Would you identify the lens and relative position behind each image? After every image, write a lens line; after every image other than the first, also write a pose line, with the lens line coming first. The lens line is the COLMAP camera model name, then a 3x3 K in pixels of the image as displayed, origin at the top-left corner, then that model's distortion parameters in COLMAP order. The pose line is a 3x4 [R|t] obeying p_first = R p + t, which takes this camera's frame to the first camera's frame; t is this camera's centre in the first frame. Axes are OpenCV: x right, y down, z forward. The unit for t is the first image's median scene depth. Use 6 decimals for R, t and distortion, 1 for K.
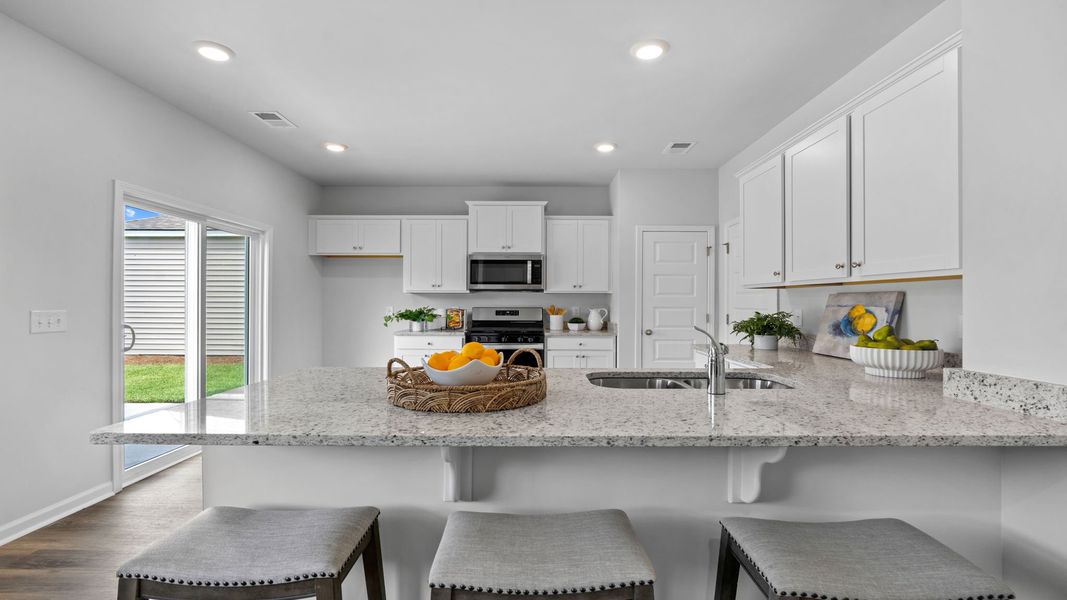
lens RADIAL K [[480.7, 0, 529.8], [0, 480.7, 299.3], [0, 0, 1]] dist [-0.014149, 0.001893]
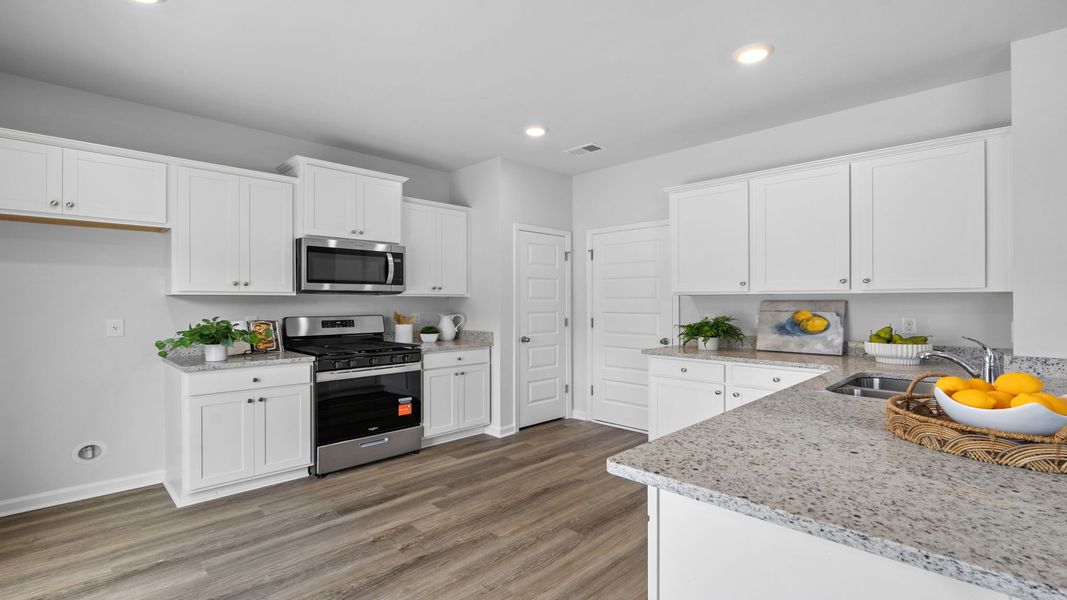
lens RADIAL K [[480.7, 0, 536.8], [0, 480.7, 301.1], [0, 0, 1]] dist [-0.014149, 0.001893]
pose [[0.698399, -0.003343, 0.715701, -0.398835], [-0.001097, 0.999983, 0.005742, -0.010659], [-0.715708, -0.004795, 0.698384, 0.332680]]
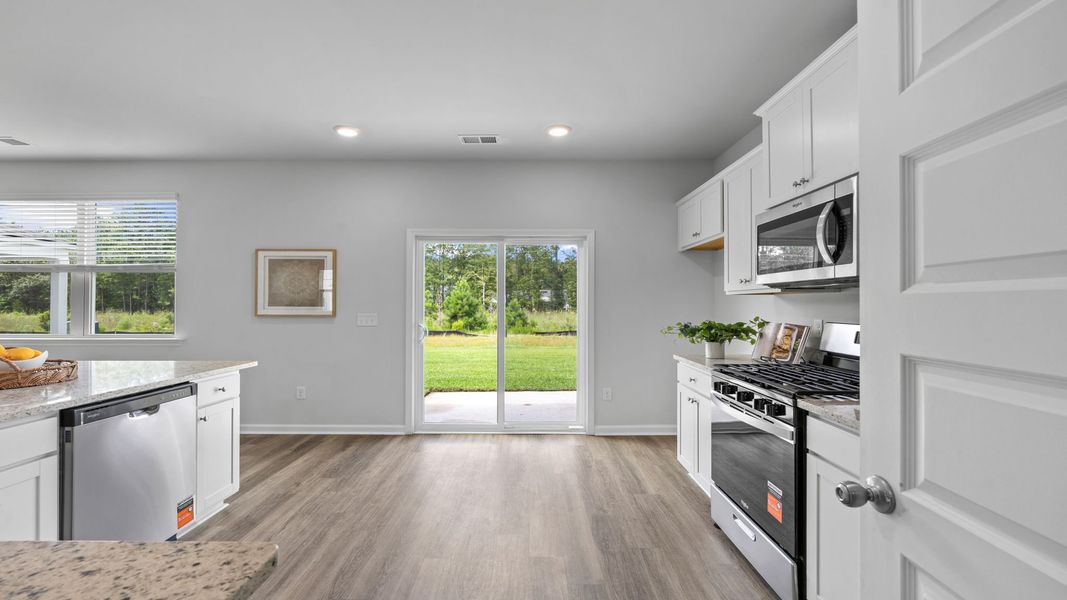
lens RADIAL K [[480.7, 0, 535.9], [0, 480.7, 299.6], [0, 0, 1]] dist [-0.014149, 0.001893]
pose [[0.009247, -0.012301, -0.999882, 0.393658], [0.006303, 0.999905, -0.012243, -0.001541], [0.999937, -0.006189, 0.009324, 0.813394]]
